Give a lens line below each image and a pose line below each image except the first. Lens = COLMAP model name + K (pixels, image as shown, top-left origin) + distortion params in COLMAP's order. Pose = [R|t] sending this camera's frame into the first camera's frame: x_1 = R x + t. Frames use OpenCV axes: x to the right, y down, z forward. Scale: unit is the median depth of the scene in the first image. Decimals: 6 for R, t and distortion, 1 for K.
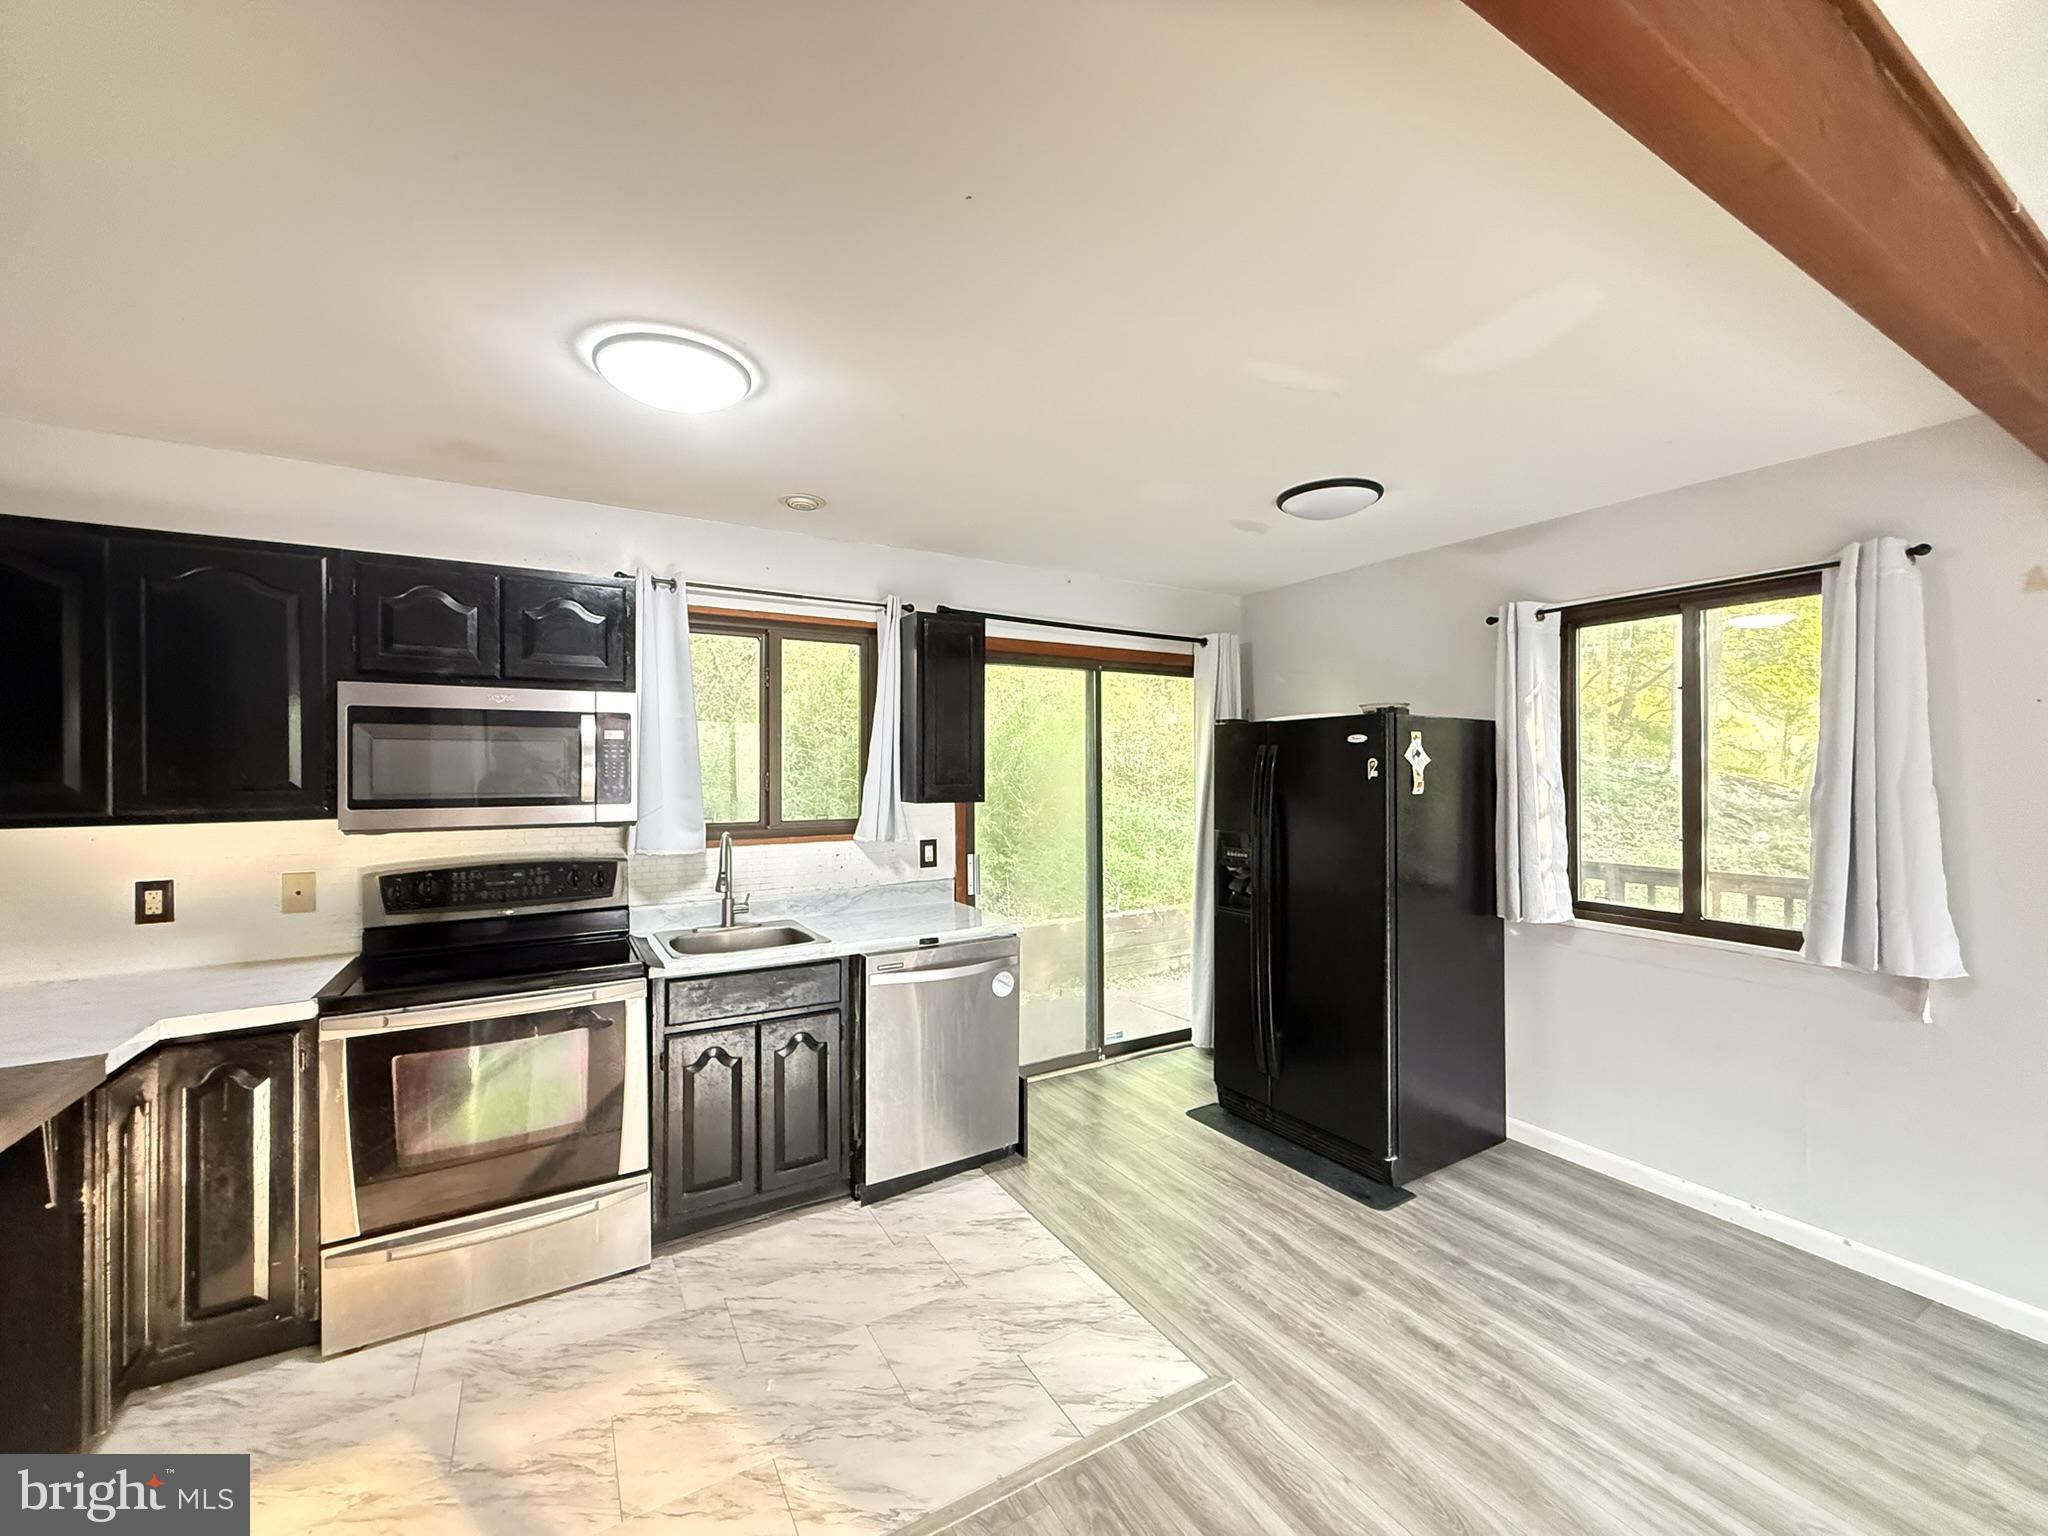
lens RADIAL K [[818.6, 0, 1017.4], [0, 818.6, 769.3], [0, 0, 1]] dist [-0.000607, -0.000311]
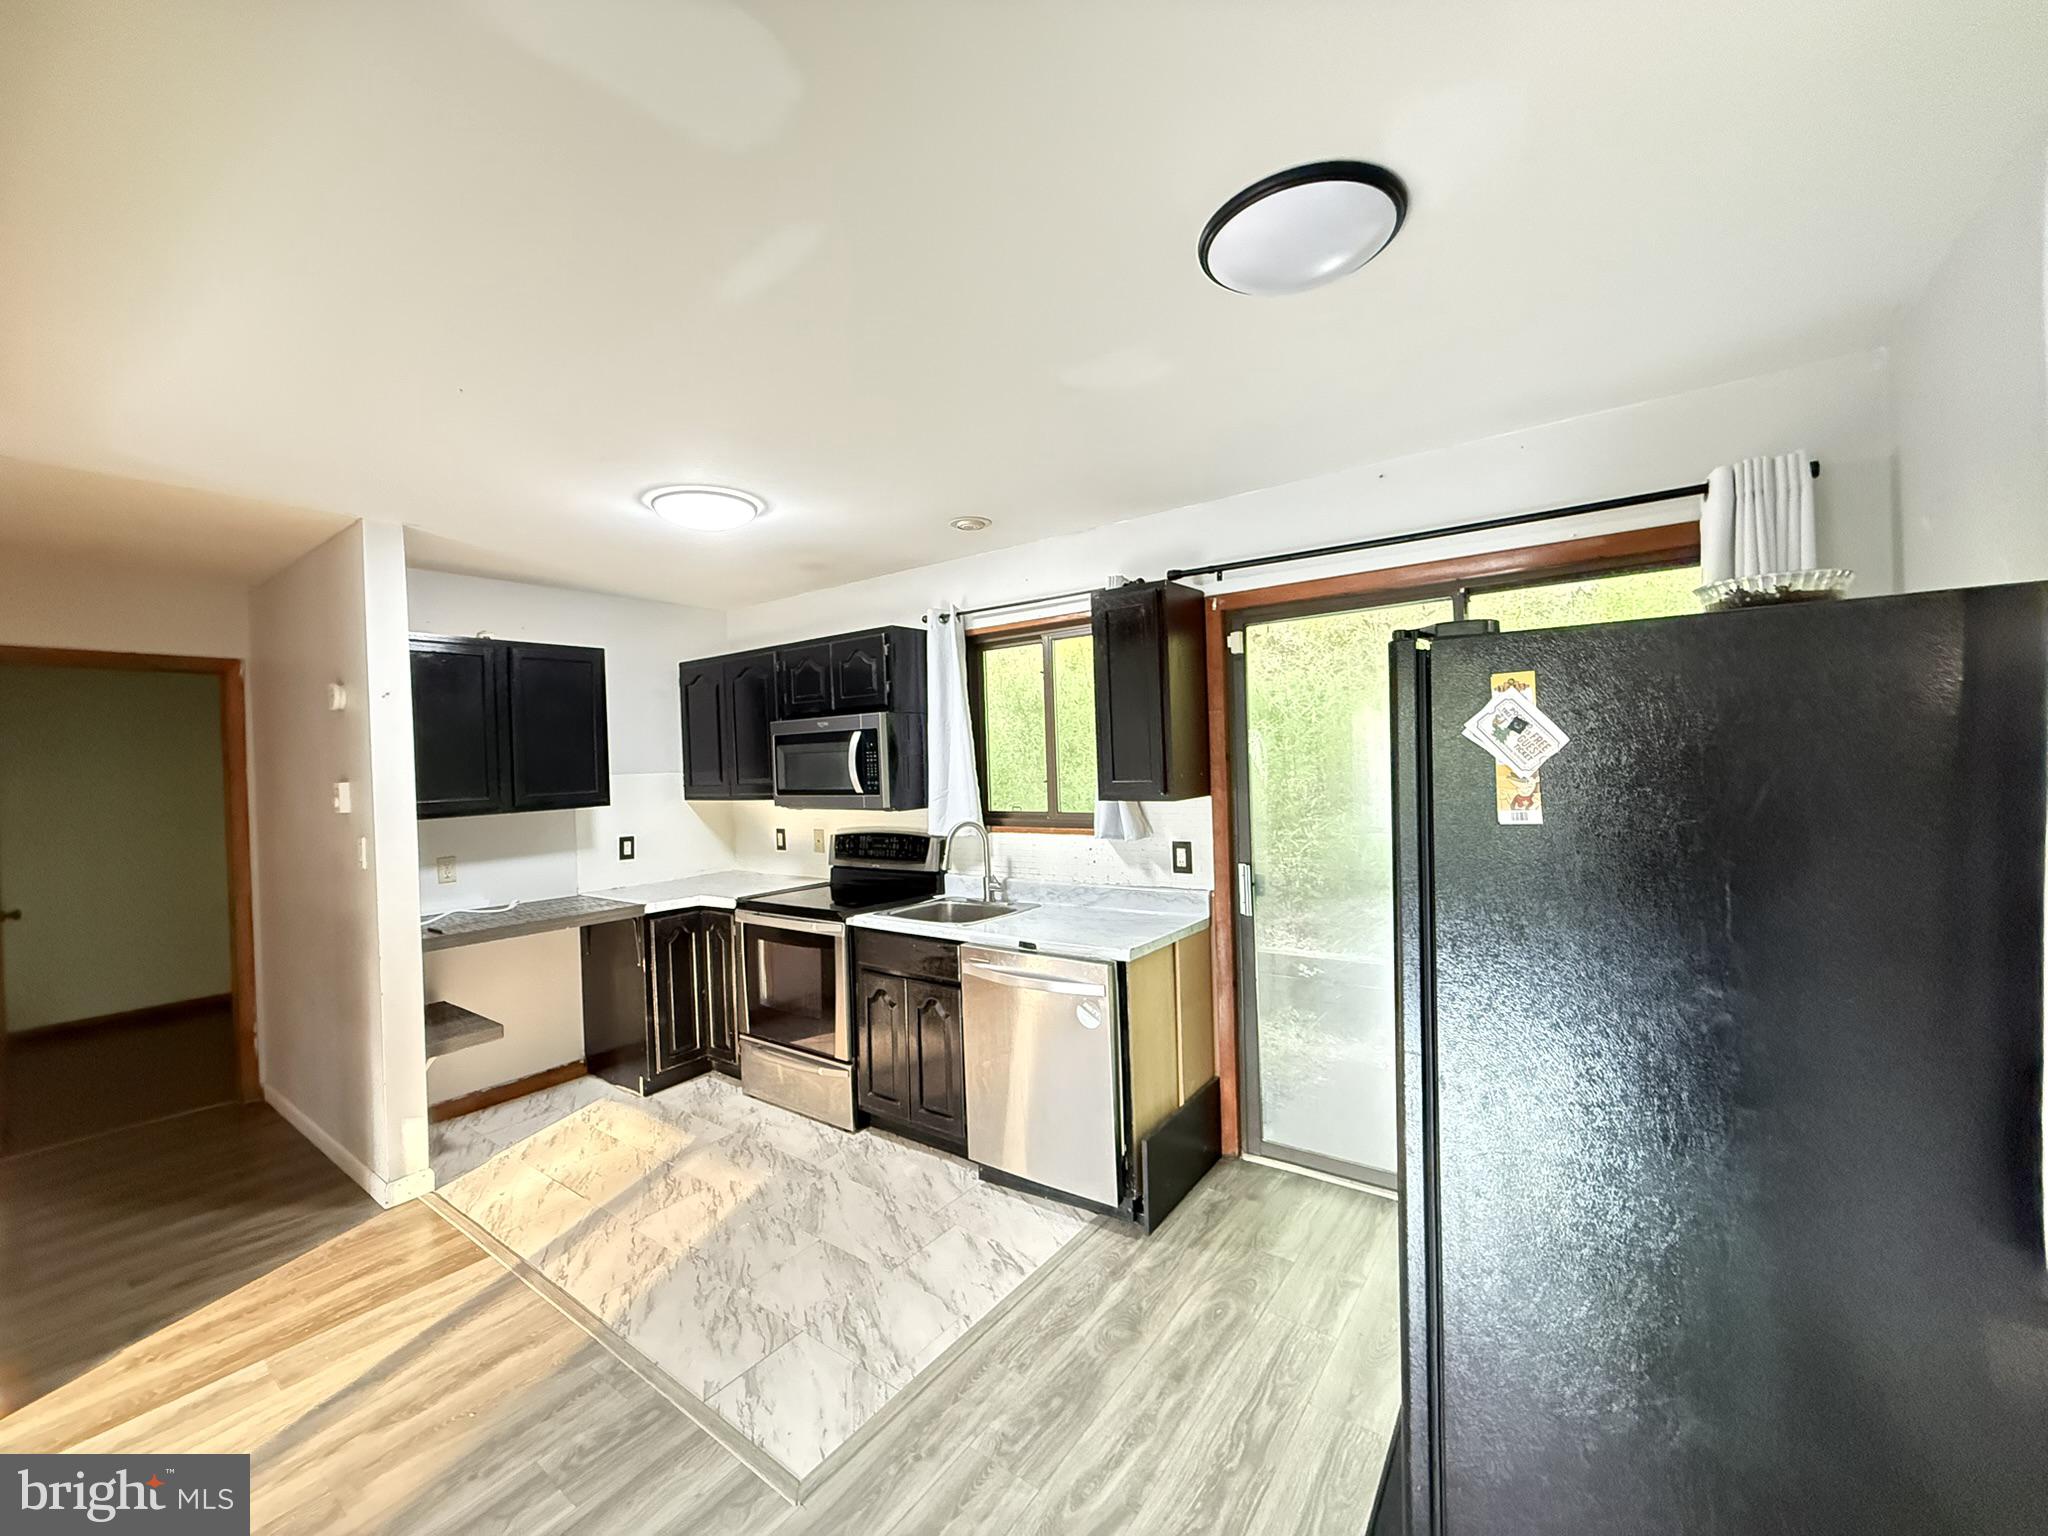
lens RADIAL K [[818.6, 0, 1015.0], [0, 818.6, 768.9], [0, 0, 1]] dist [-0.000607, -0.000311]
pose [[0.388904, 0.000594, -0.921278, 0.929833], [0.033249, 0.999339, 0.014680, -0.014663], [0.920678, -0.036341, 0.388628, 0.744849]]
